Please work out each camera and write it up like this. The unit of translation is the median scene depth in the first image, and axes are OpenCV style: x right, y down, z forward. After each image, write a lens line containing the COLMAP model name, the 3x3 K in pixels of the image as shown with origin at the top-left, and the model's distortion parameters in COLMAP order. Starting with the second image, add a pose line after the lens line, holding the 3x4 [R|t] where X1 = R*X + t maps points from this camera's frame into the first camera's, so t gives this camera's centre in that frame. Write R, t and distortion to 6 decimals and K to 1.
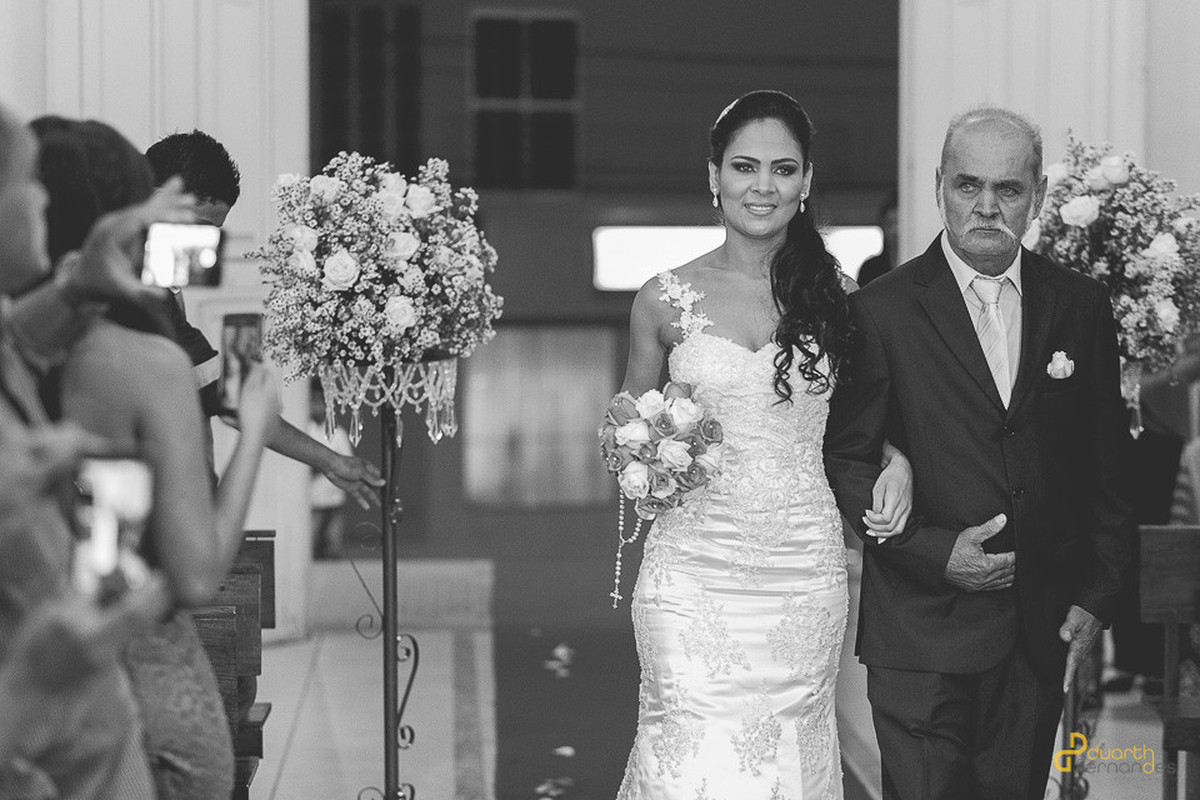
lens RADIAL K [[2960.9, 0, 600.1], [0, 2960.9, 399.5], [0, 0, 1]] dist [0.031532, 0.000000]
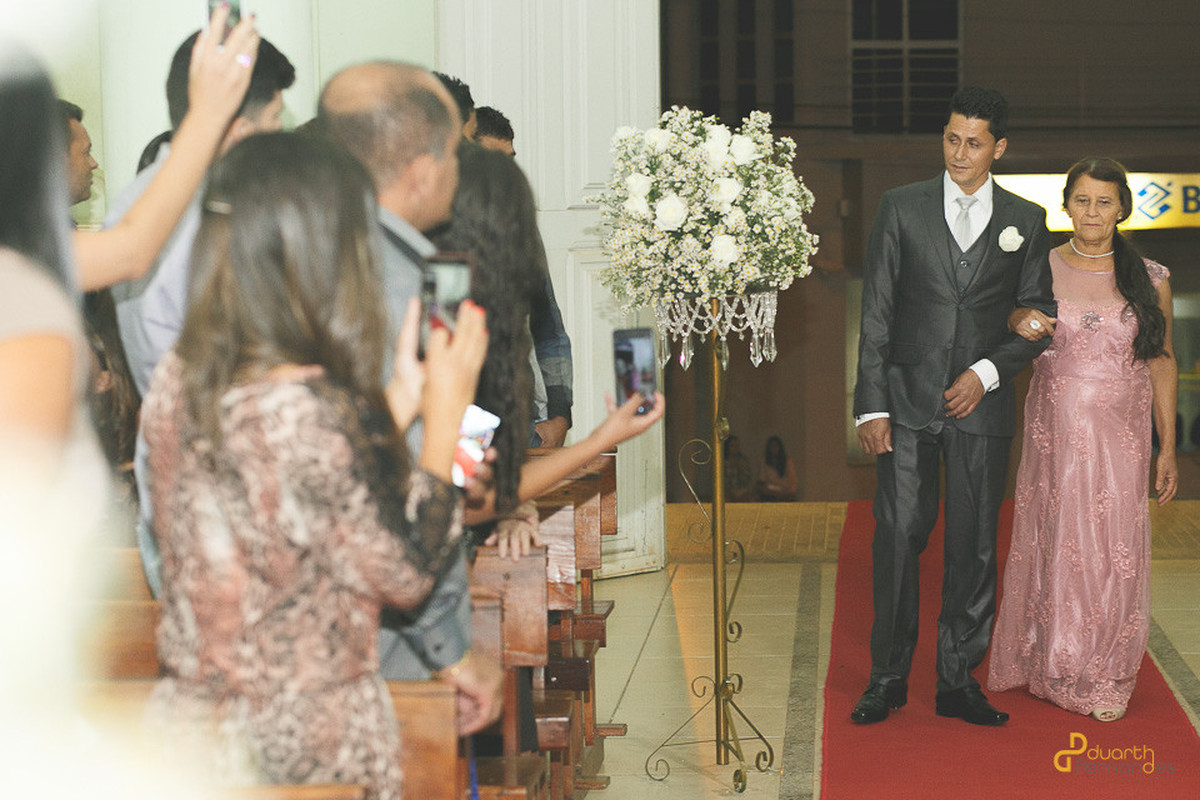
lens RADIAL K [[2960.9, 0, 600.0], [0, 2960.9, 400.1], [0, 0, 1]] dist [0.031532, 0.000000]
pose [[0.992422, -0.004588, -0.122792, 0.022456], [0.006758, 0.999828, 0.017265, 0.007602], [0.122692, -0.017964, 0.992282, -0.114542]]
